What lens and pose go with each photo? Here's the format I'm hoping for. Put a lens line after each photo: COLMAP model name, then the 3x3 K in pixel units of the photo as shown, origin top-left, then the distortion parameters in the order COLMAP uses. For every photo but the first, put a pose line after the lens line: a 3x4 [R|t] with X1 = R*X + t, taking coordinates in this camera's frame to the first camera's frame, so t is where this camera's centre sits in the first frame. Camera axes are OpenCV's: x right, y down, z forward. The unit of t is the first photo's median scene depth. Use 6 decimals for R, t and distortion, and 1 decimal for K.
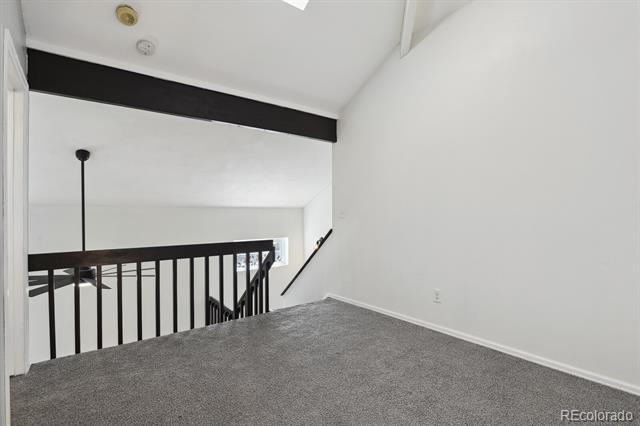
lens RADIAL K [[315.6, 0, 327.5], [0, 315.6, 214.3], [0, 0, 1]] dist [-0.003768, -0.005275]
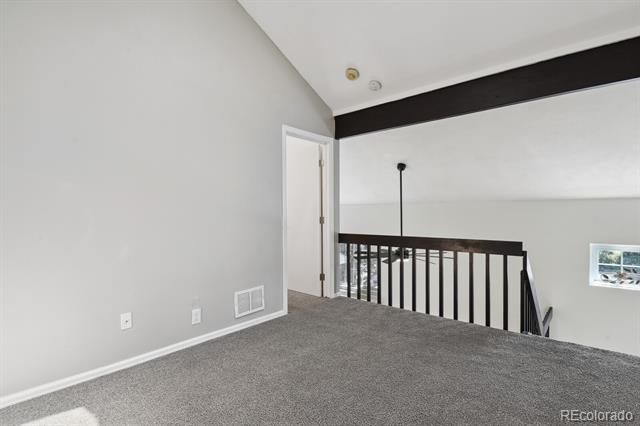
lens RADIAL K [[315.6, 0, 327.8], [0, 315.6, 213.6], [0, 0, 1]] dist [-0.003768, -0.005275]
pose [[0.192966, 0.011167, -0.981142, 0.514216], [0.009770, 0.999864, 0.013301, -0.004270], [0.981157, -0.012152, 0.192830, 0.396744]]
